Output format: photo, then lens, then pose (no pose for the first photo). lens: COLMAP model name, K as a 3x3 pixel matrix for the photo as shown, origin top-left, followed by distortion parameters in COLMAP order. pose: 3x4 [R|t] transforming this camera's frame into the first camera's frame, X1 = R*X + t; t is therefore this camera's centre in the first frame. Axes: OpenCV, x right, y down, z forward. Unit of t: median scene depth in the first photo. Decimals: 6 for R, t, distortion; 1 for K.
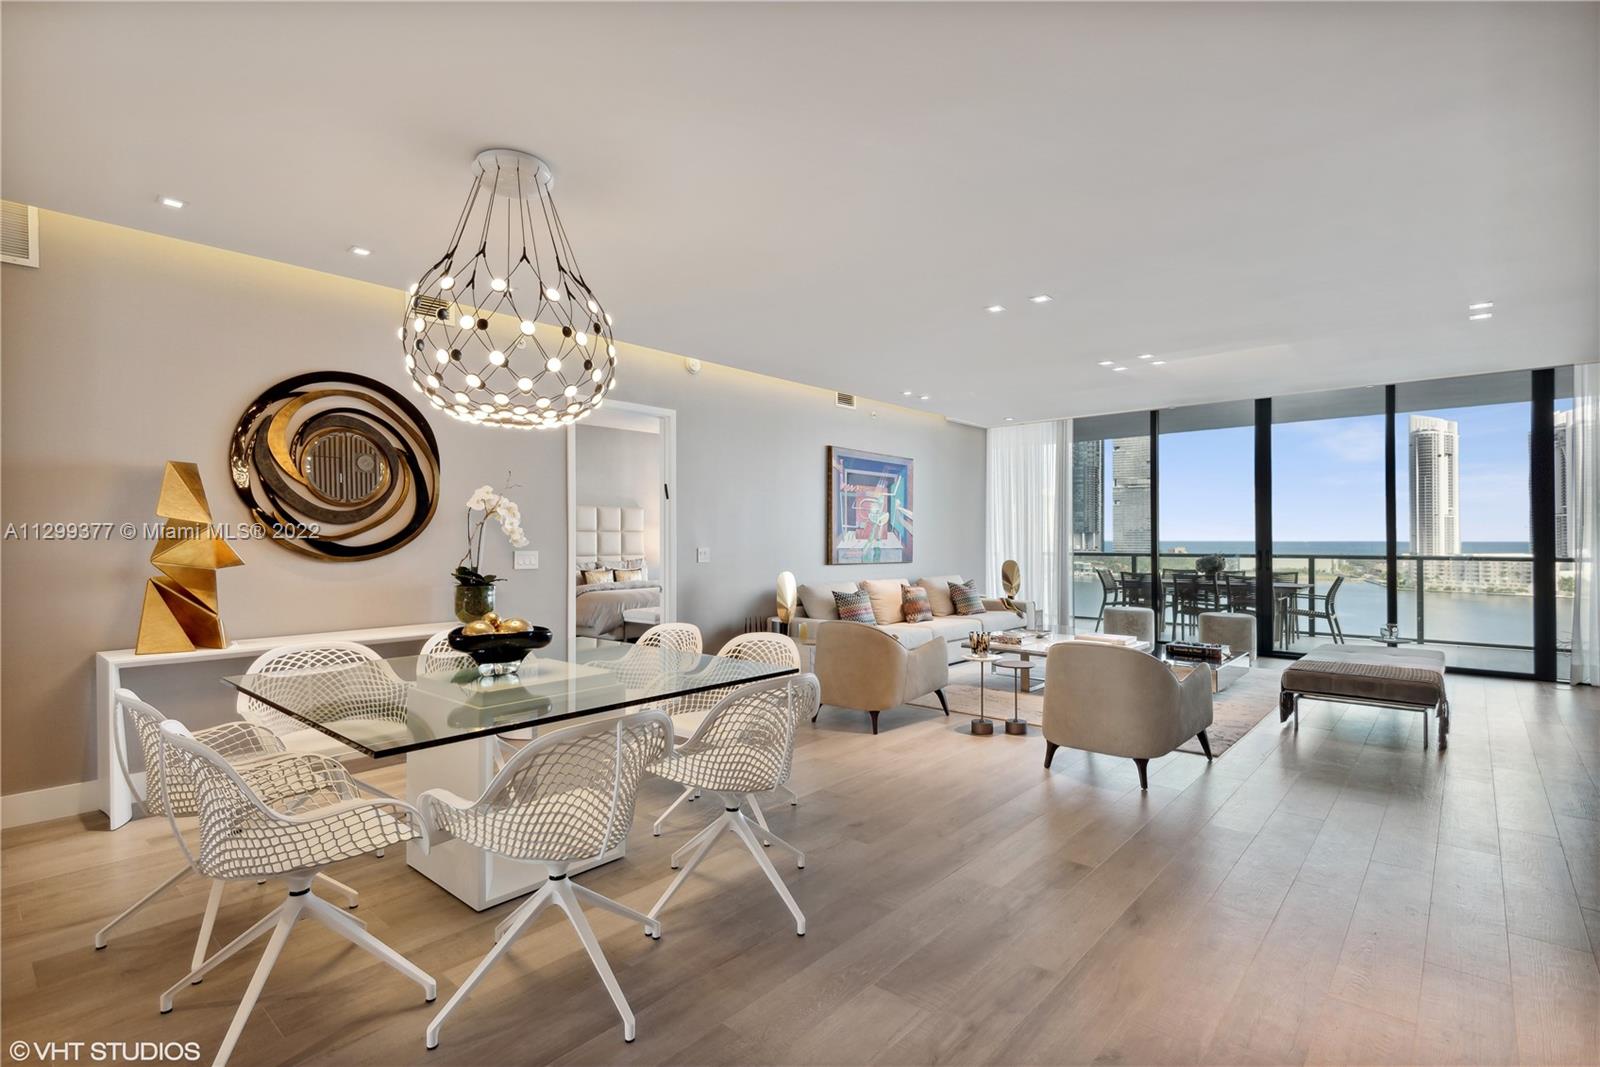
lens RADIAL K [[751.2, 0, 766.4], [0, 751.2, 541.2], [0, 0, 1]] dist [-0.019743, -0.001566]
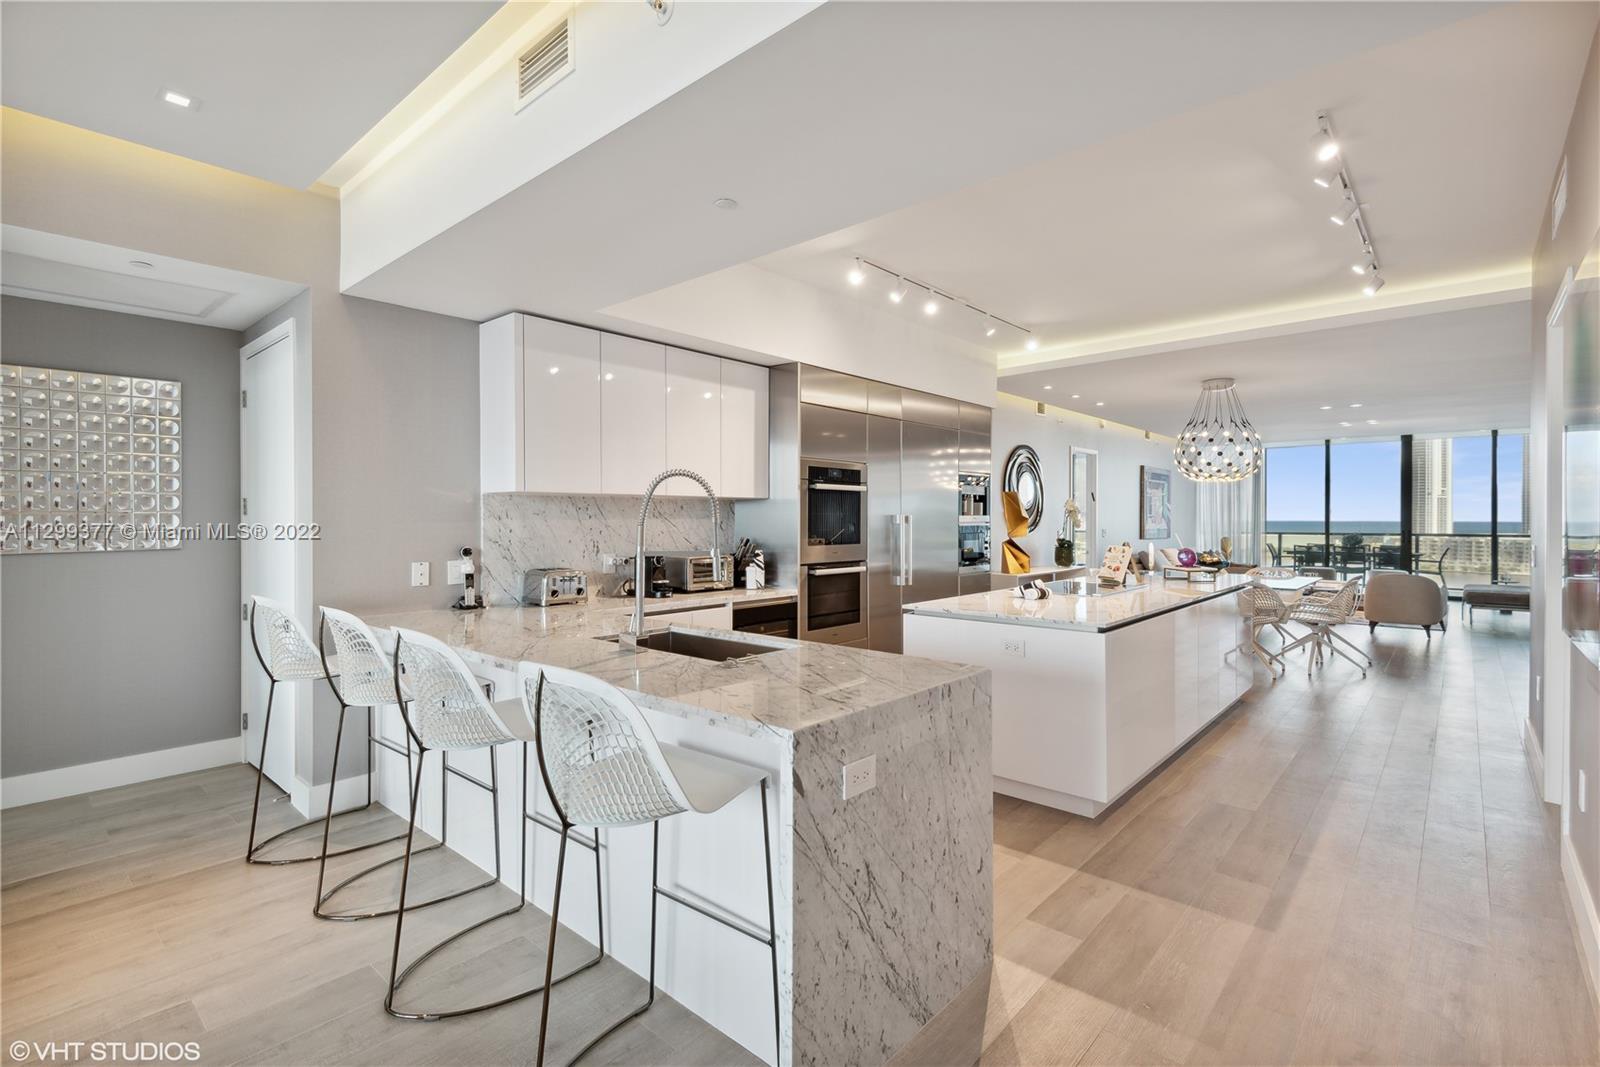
lens RADIAL K [[736.8, 0, 807.5], [0, 736.8, 530.9], [0, 0, 1]] dist [0.014005, -0.005305]
pose [[0.999362, -0.001359, 0.035699, -0.657361], [0.000884, 0.999911, 0.013327, -0.007717], [-0.035714, -0.013287, 0.999274, -0.530815]]
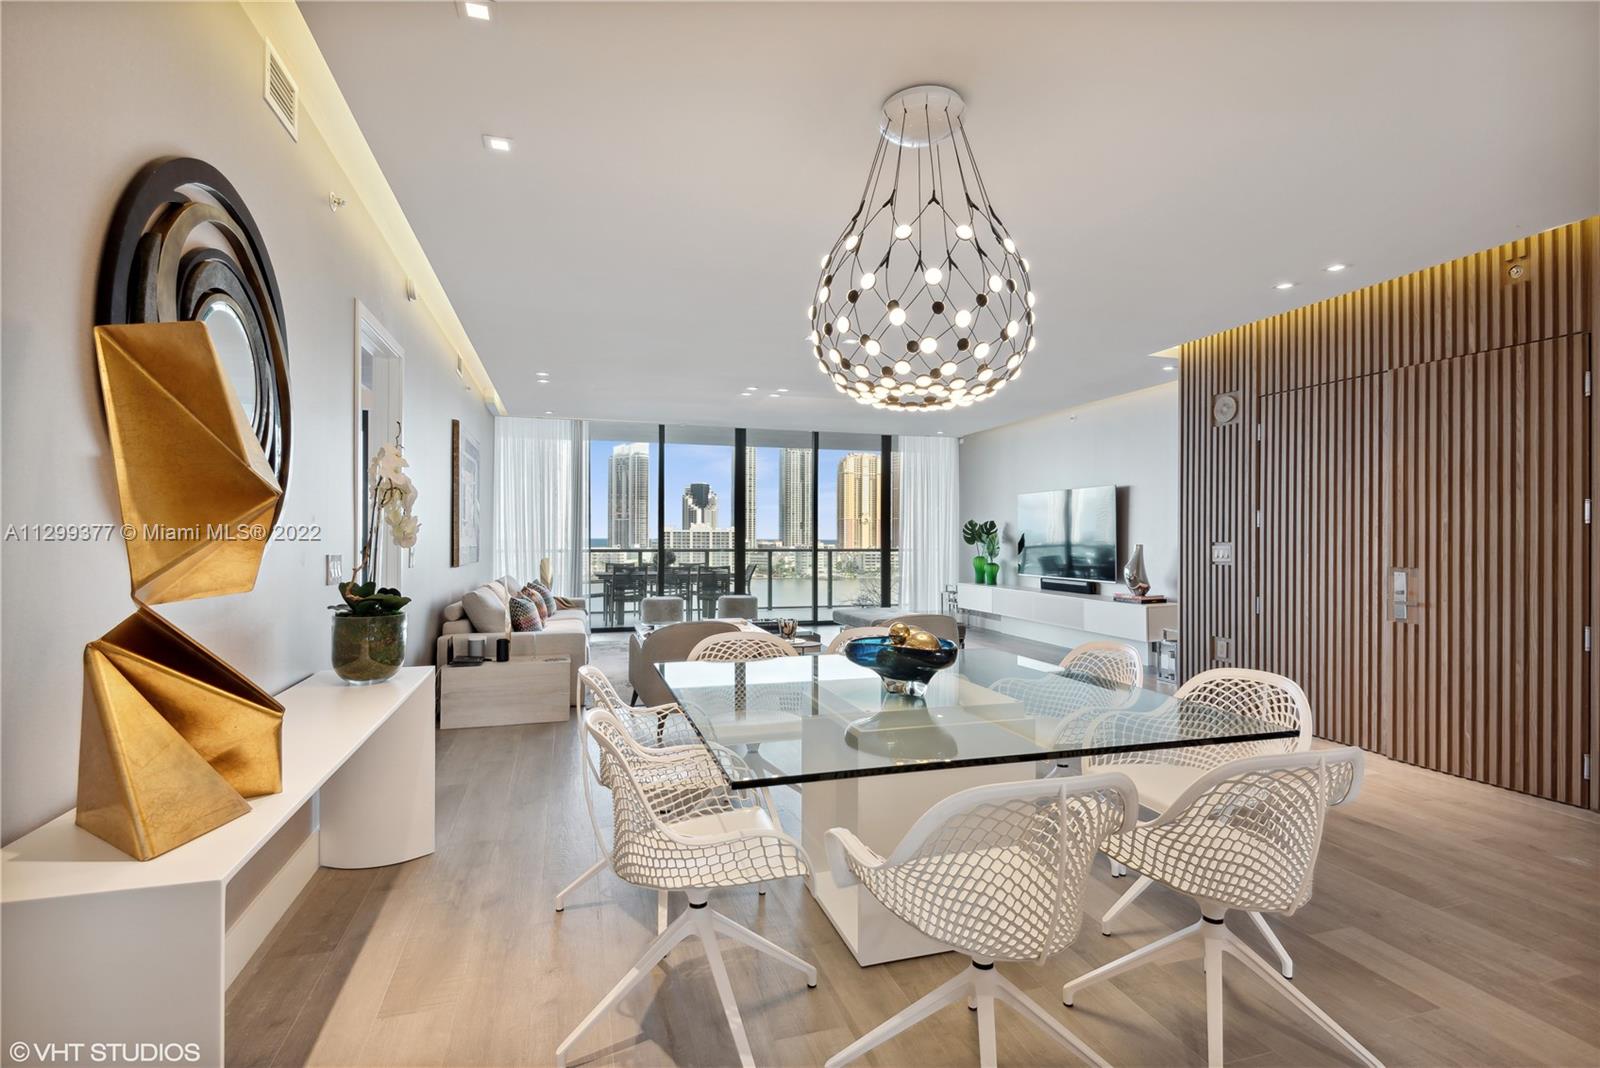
lens RADIAL K [[751.2, 0, 805.5], [0, 751.2, 535.6], [0, 0, 1]] dist [-0.019743, -0.001566]
pose [[0.483095, 0.003682, 0.875560, -0.410954], [-0.000580, 0.999992, -0.003886, 0.000044], [-0.875568, 0.001370, 0.483093, 0.277988]]
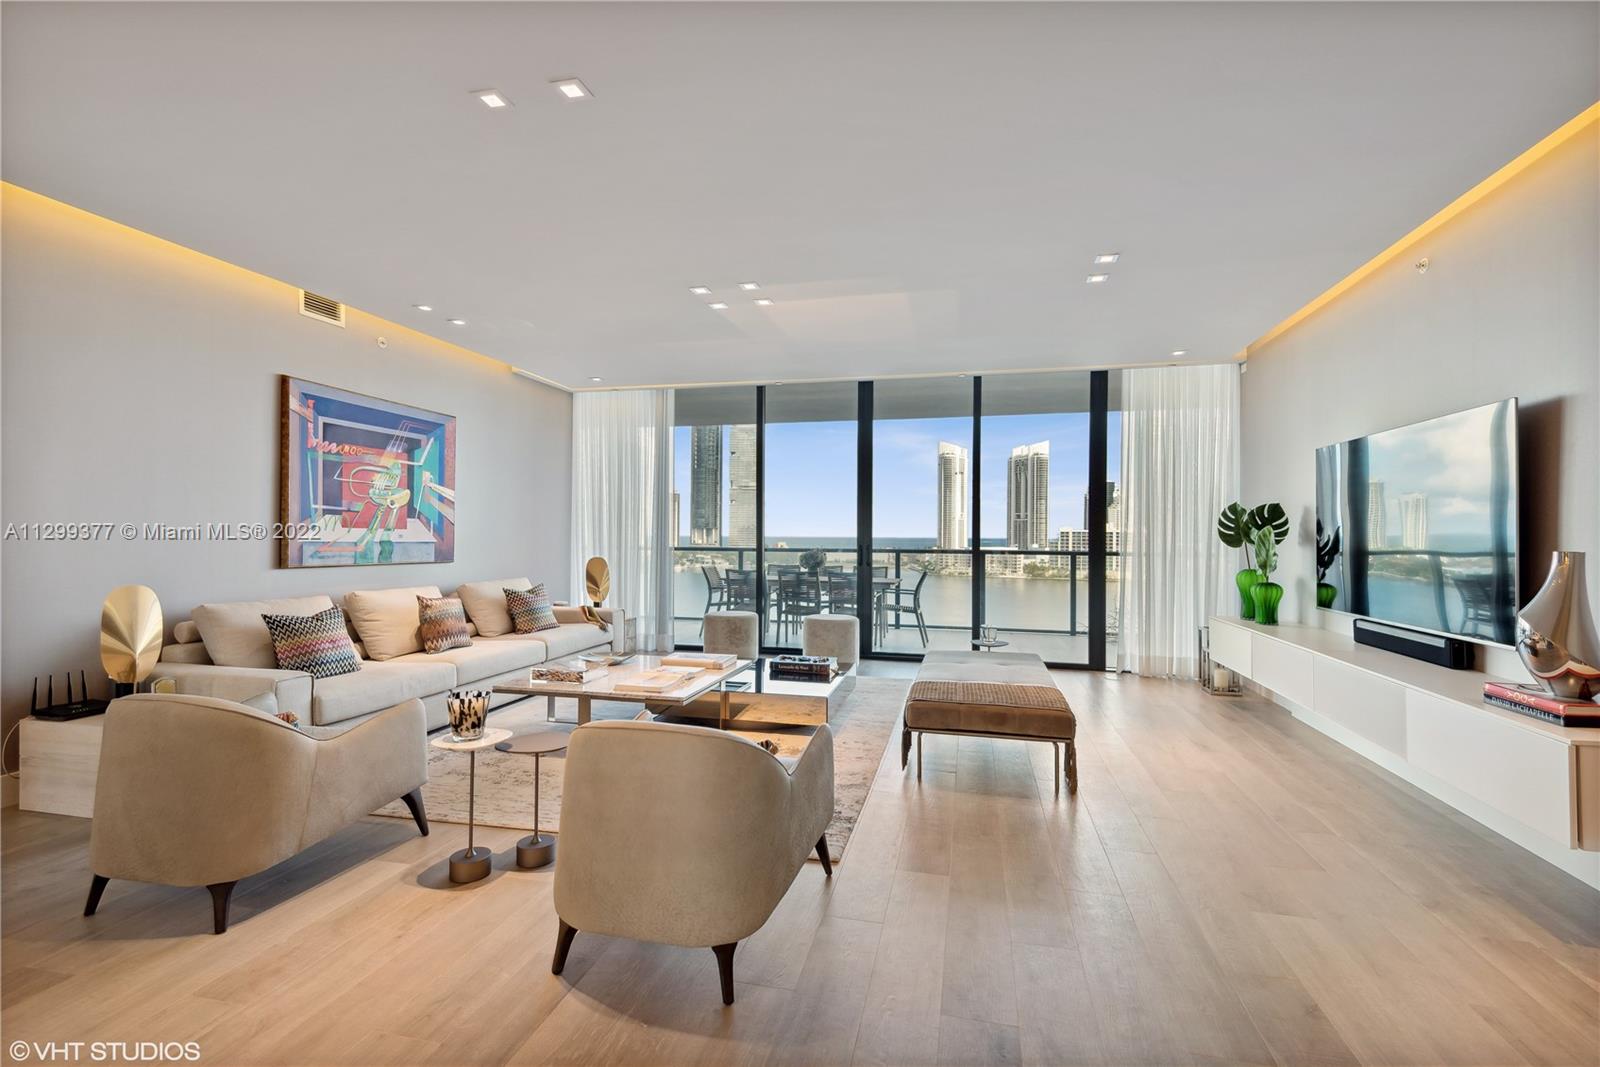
lens RADIAL K [[736.8, 0, 797.9], [0, 736.8, 529.7], [0, 0, 1]] dist [0.014005, -0.005305]
pose [[0.864337, 0.010489, 0.502804, 0.136490], [-0.006204, 0.999929, -0.010194, 0.003074], [-0.502875, 0.005691, 0.864340, 0.252486]]
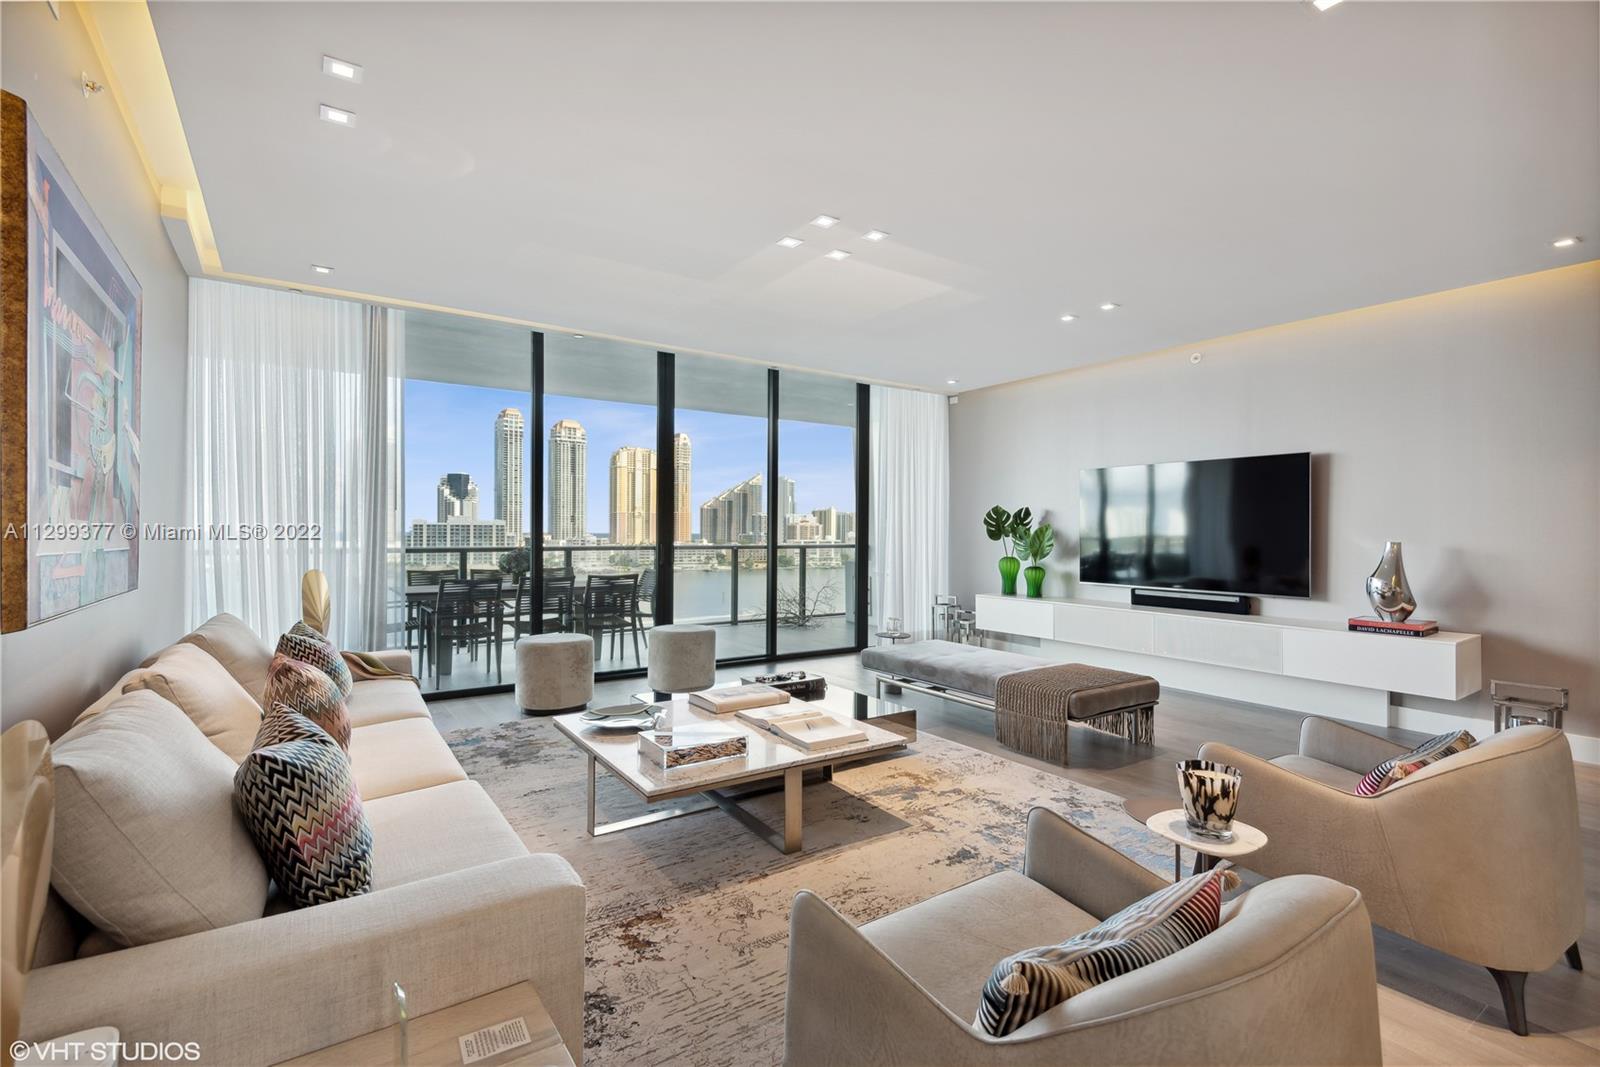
lens RADIAL K [[736.8, 0, 803.3], [0, 736.8, 530.4], [0, 0, 1]] dist [0.014005, -0.005305]
pose [[0.202494, 0.004806, 0.979272, -0.080069], [-0.003696, 0.999985, -0.004143, 0.002265], [-0.979277, -0.002781, 0.202509, 0.695720]]
